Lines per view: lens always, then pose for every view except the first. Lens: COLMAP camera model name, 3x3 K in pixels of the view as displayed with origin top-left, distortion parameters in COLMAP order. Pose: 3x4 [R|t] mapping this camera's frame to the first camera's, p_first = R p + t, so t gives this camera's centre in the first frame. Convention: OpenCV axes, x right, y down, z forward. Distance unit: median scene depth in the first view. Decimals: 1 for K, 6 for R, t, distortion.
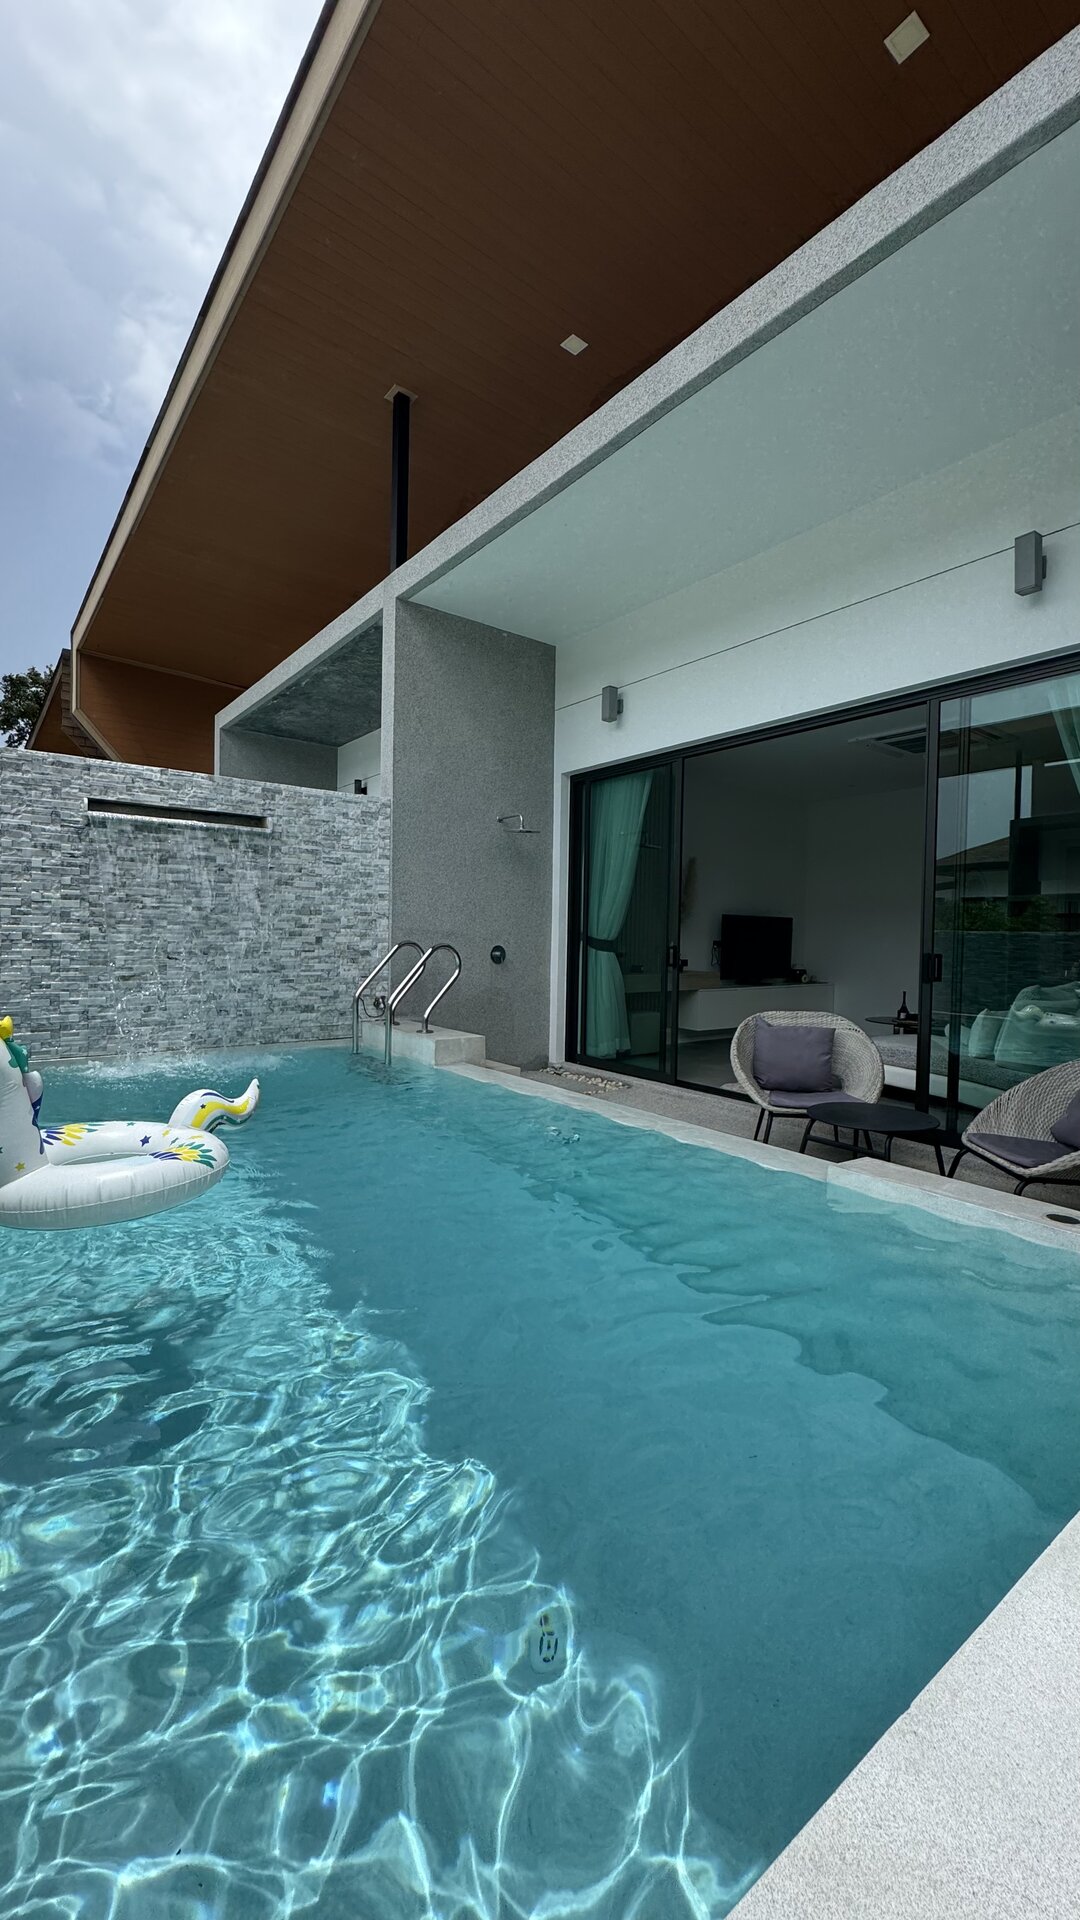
lens RADIAL K [[769.4, 0, 542.8], [0, 769.4, 954.9], [0, 0, 1]] dist [-0.009196, -0.000056]
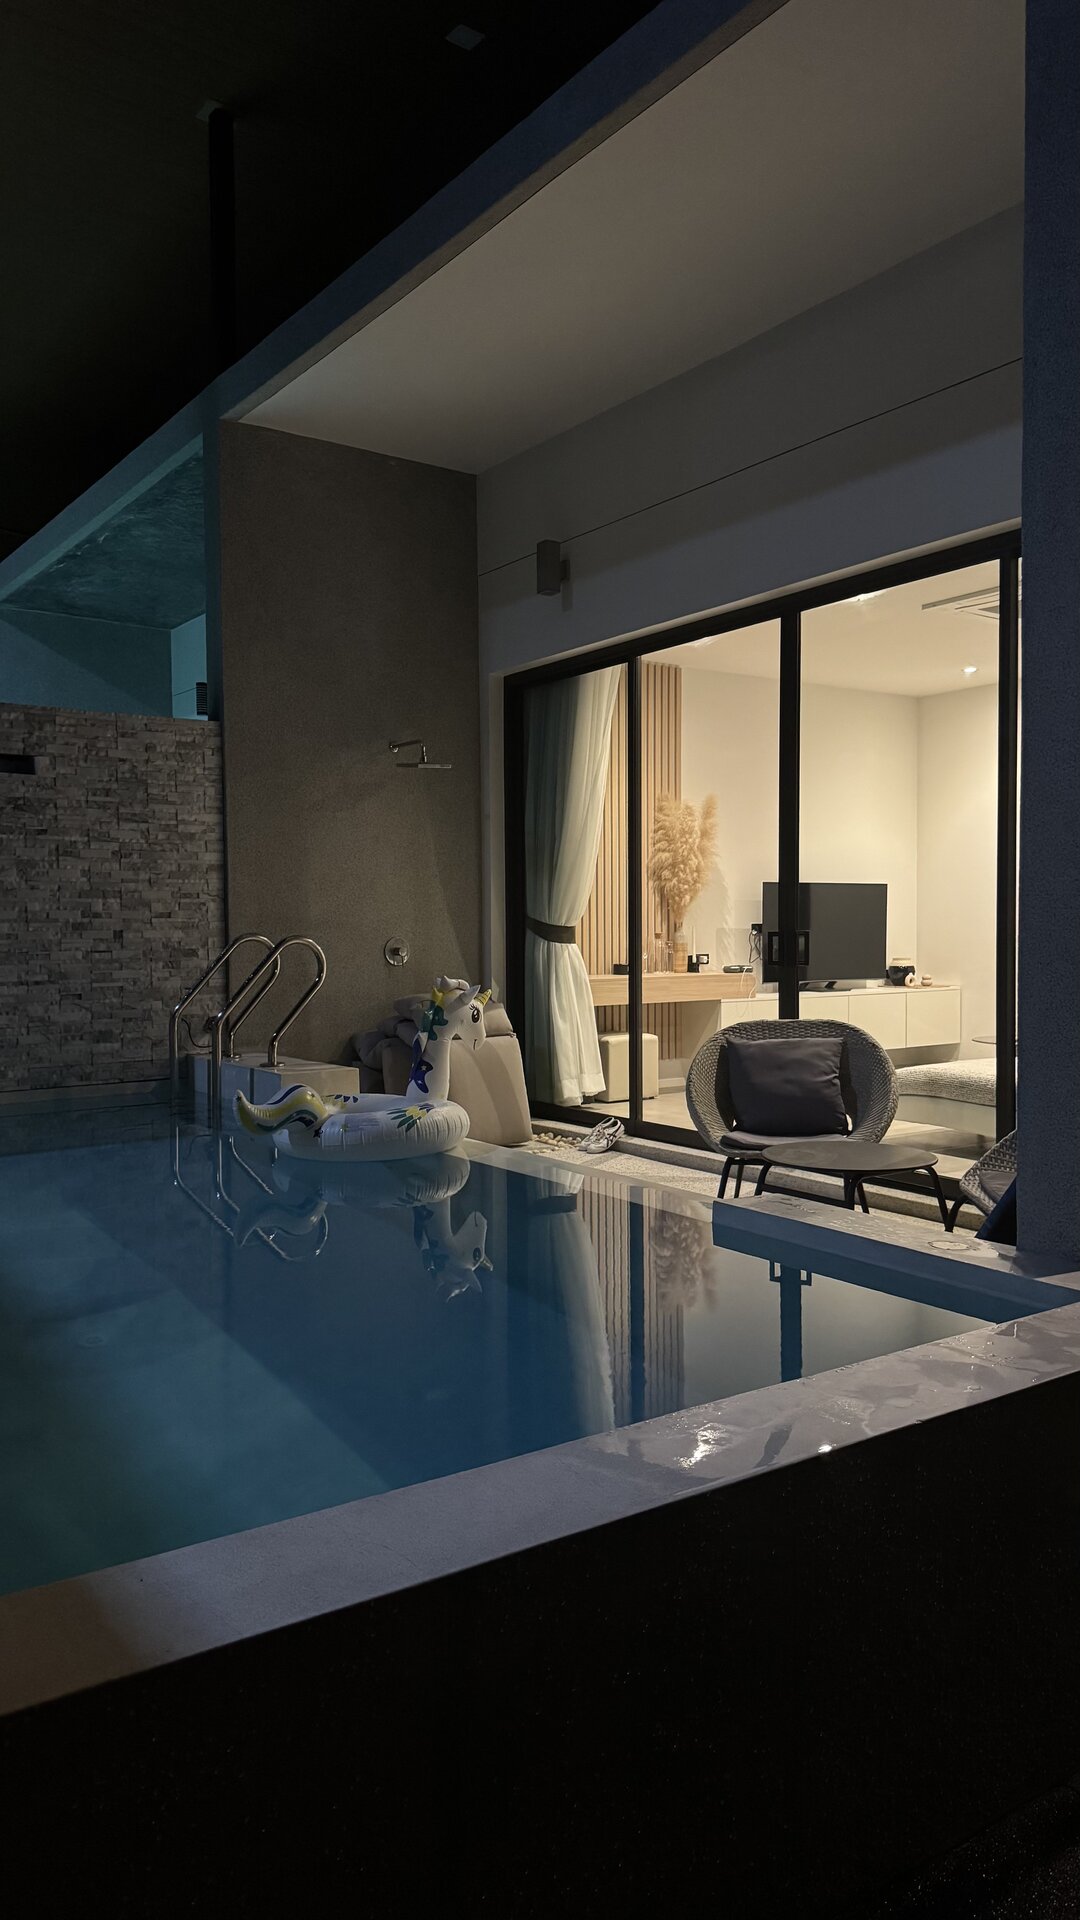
lens RADIAL K [[1334.4, 0, 535.9], [0, 1334.4, 960.4], [0, 0, 1]] dist [0.211016, -0.484490]
pose [[0.999090, -0.024554, -0.034863, 0.107985], [0.024536, 0.999699, -0.000925, 0.011834], [0.034875, 0.000069, 0.999392, -0.167595]]
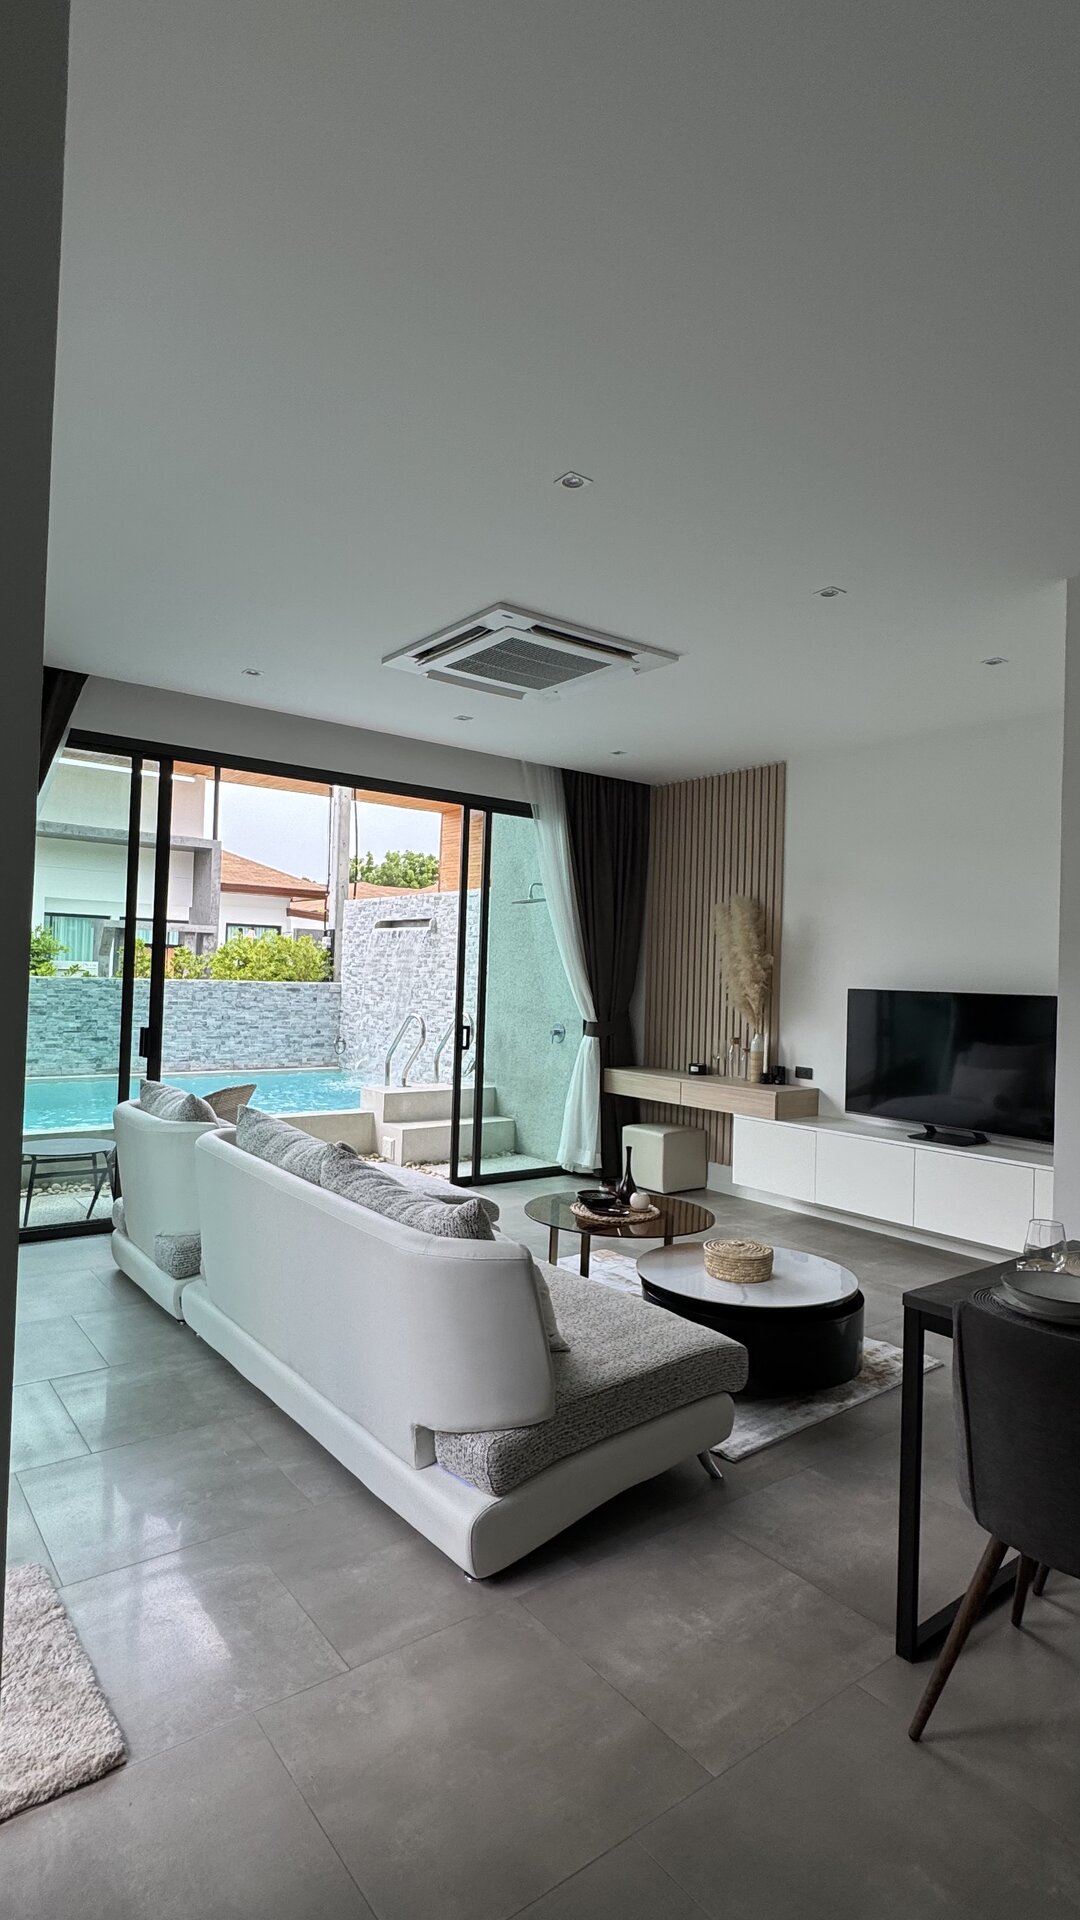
lens RADIAL K [[985.8, 0, 538.8], [0, 985.8, 957.6], [0, 0, 1]] dist [-0.003706, 0.000040]
pose [[0.002331, -0.036687, -0.999324, 1.216138], [-0.058557, 0.997607, -0.036760, -0.049124], [0.998281, 0.058603, 0.000177, 1.043355]]
